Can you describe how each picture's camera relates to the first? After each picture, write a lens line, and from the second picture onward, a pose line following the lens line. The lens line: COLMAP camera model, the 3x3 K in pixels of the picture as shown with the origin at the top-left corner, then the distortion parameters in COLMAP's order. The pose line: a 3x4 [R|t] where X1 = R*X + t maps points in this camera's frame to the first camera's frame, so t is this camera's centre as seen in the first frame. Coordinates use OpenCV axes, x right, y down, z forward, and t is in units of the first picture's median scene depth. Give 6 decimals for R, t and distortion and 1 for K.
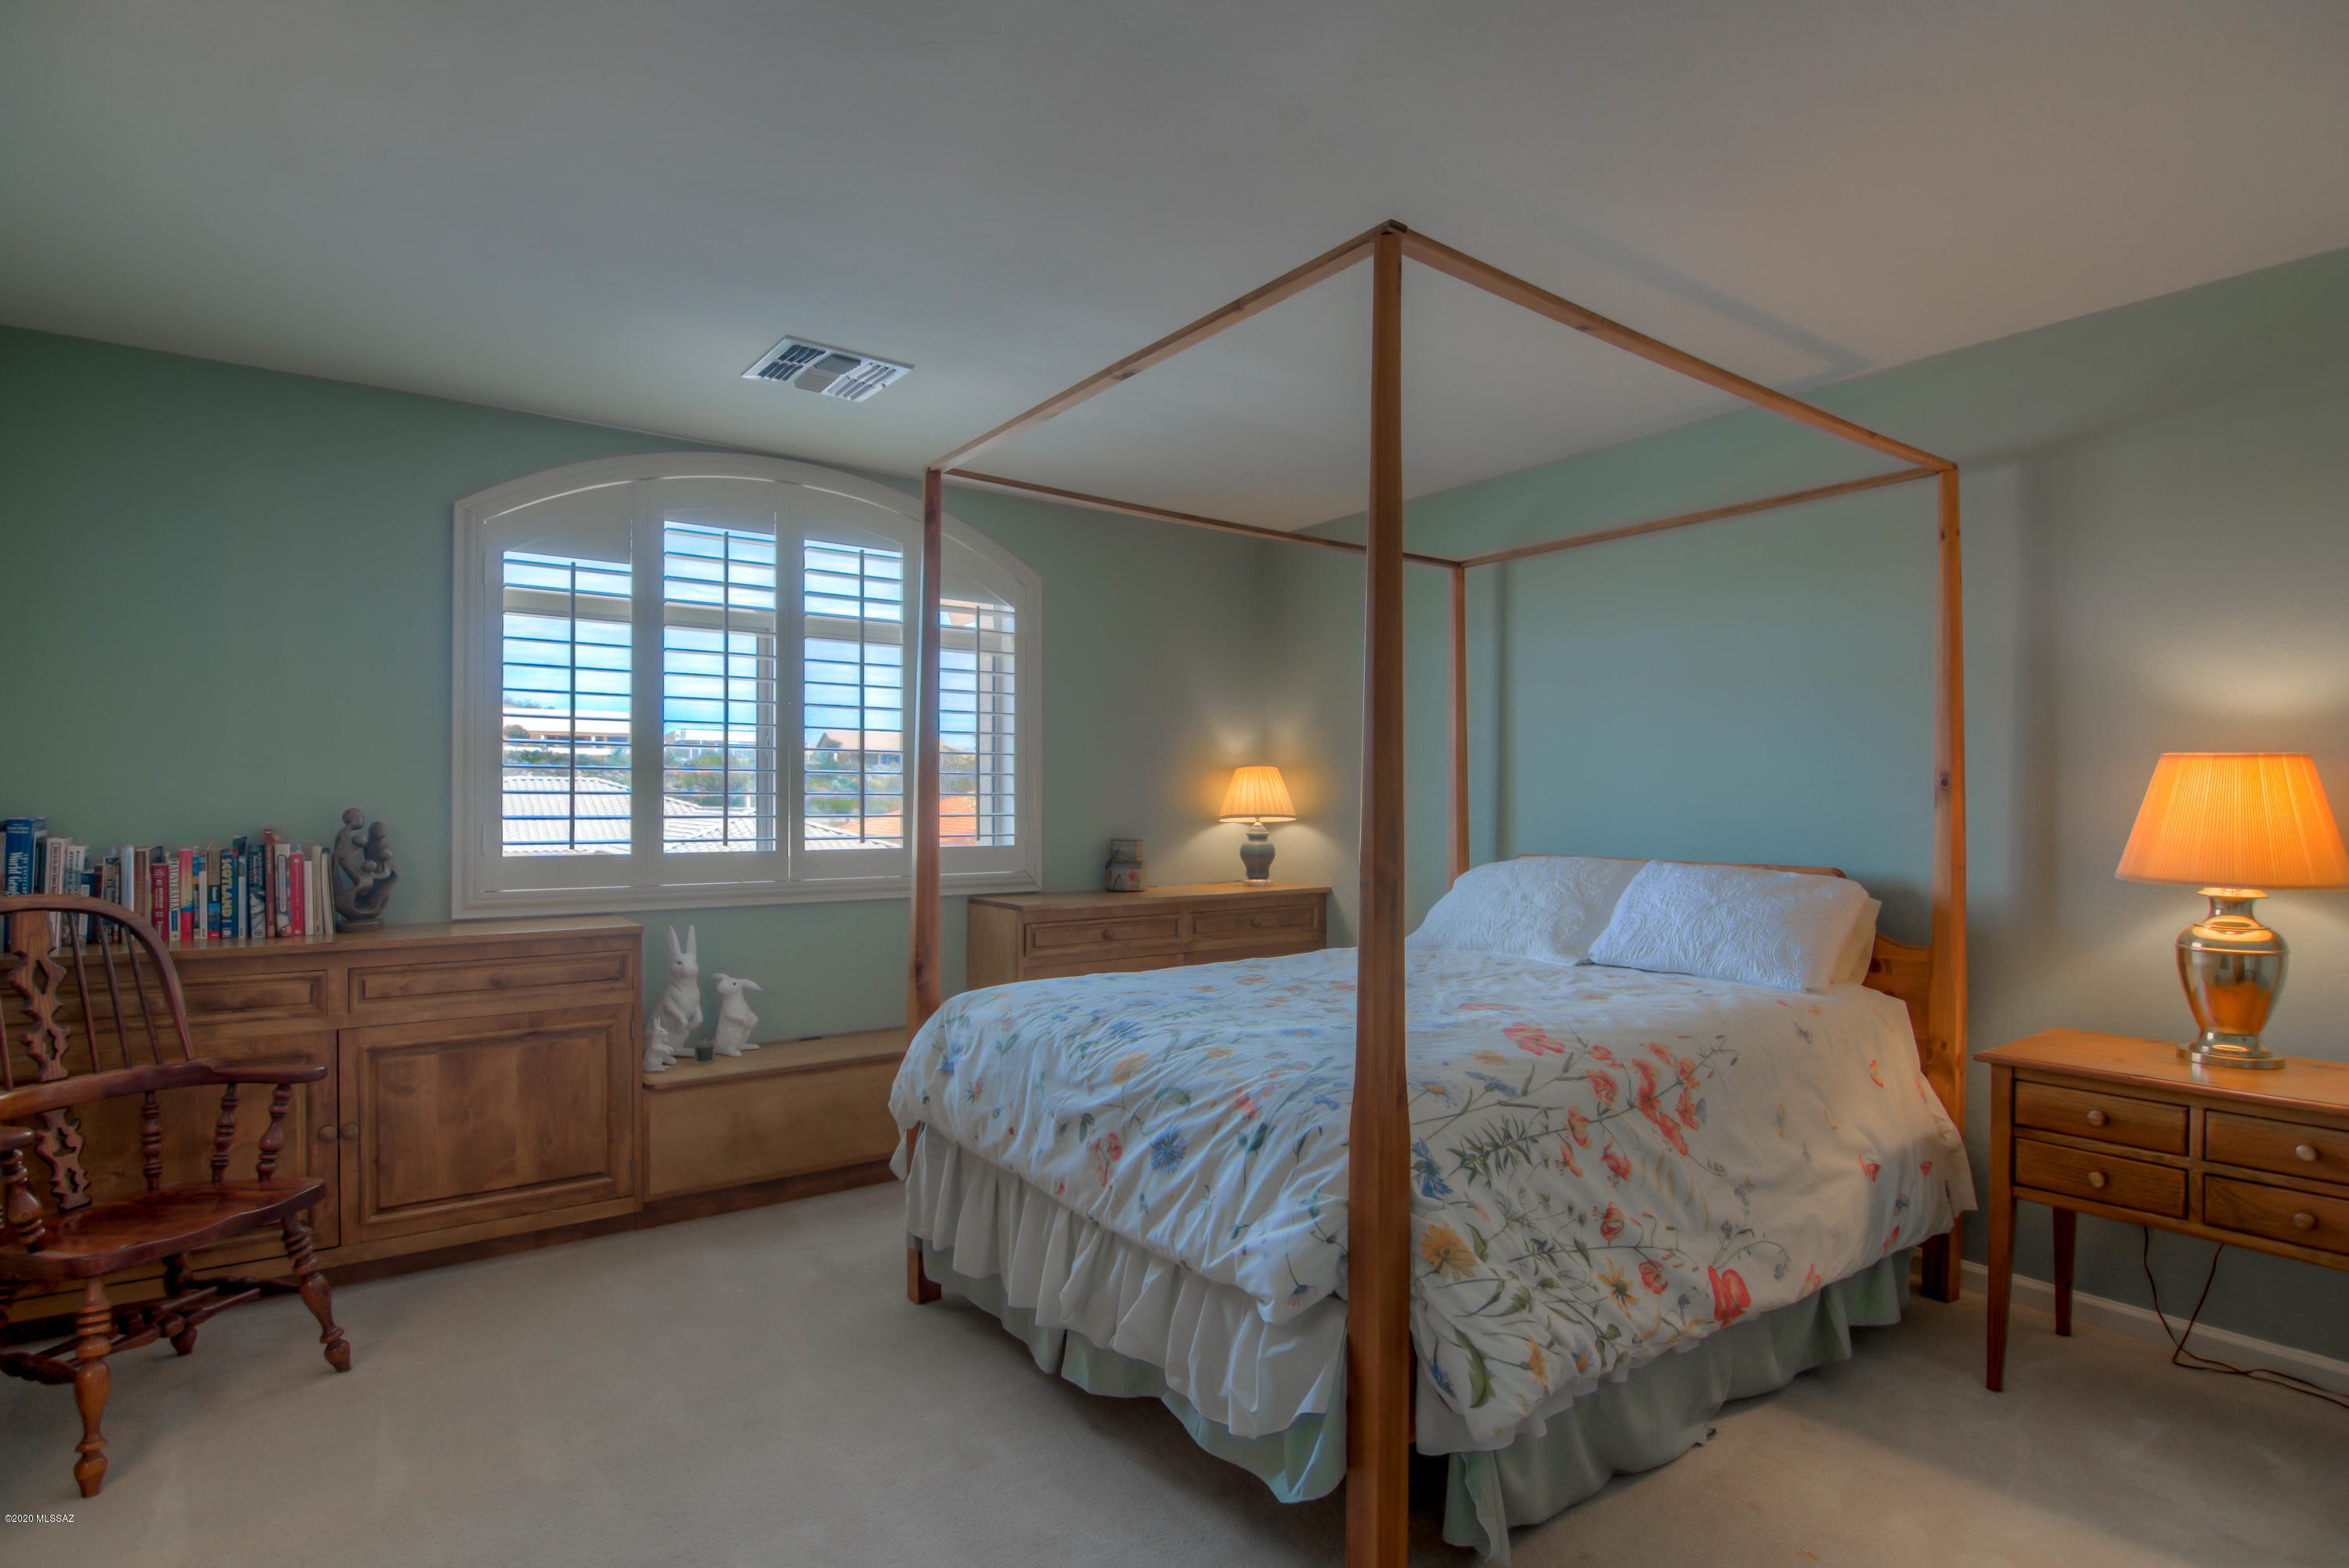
lens RADIAL K [[1197.3, 0, 1171.2], [0, 1197.3, 801.6], [0, 0, 1]] dist [-0.002617, -0.010412]
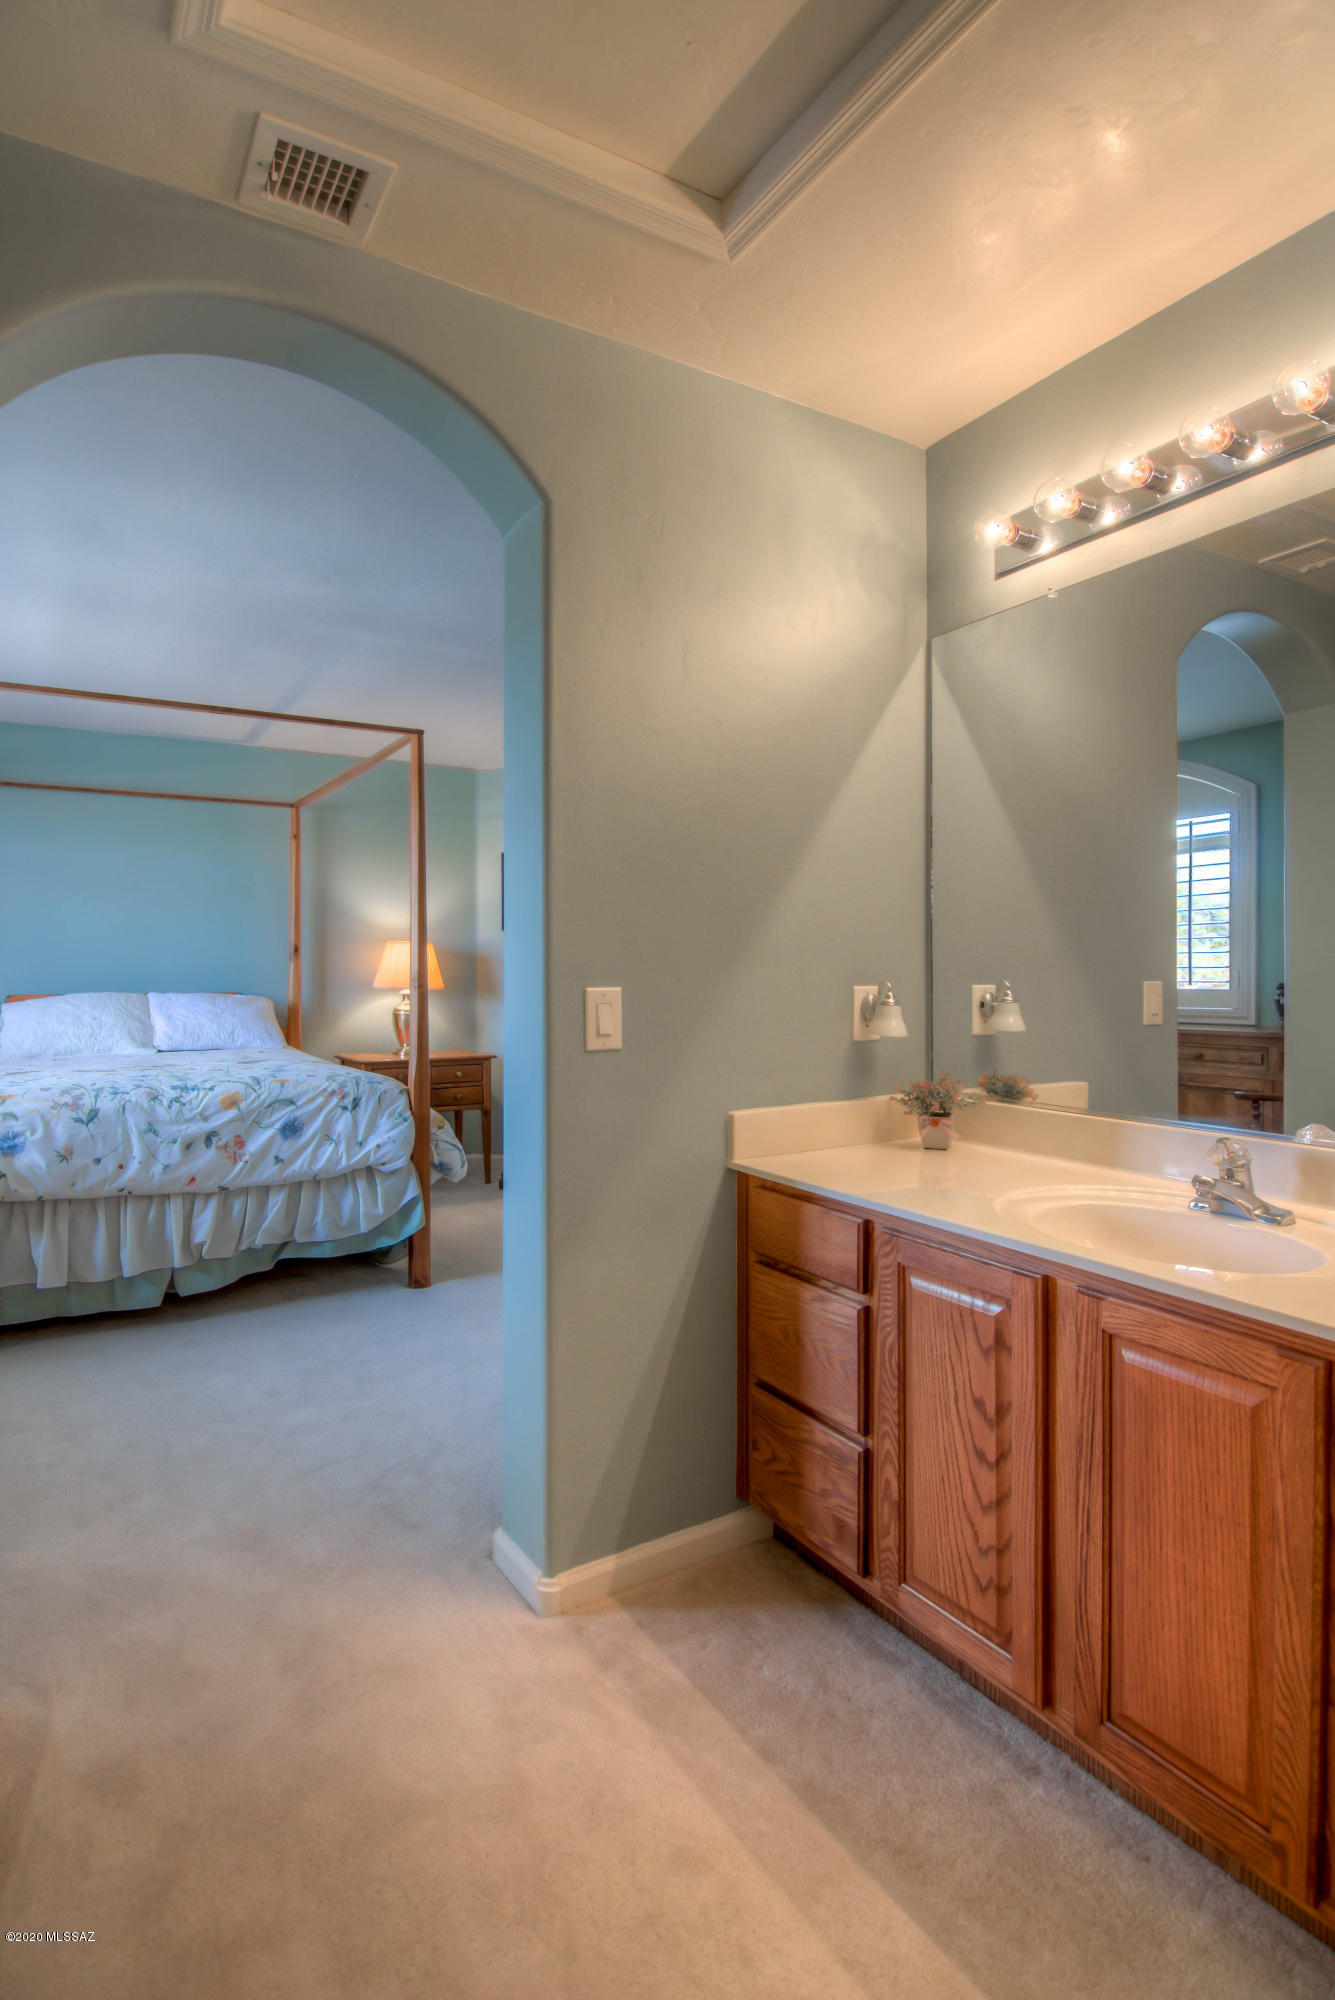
lens RADIAL K [[1019.5, 0, 661.7], [0, 1019.5, 986.7], [0, 0, 1]] dist [-0.002617, -0.010412]
pose [[0.098058, -0.017217, 0.995032, -1.582518], [-0.004113, 0.999835, 0.017705, 0.021159], [-0.995172, -0.005829, 0.097971, 0.212655]]
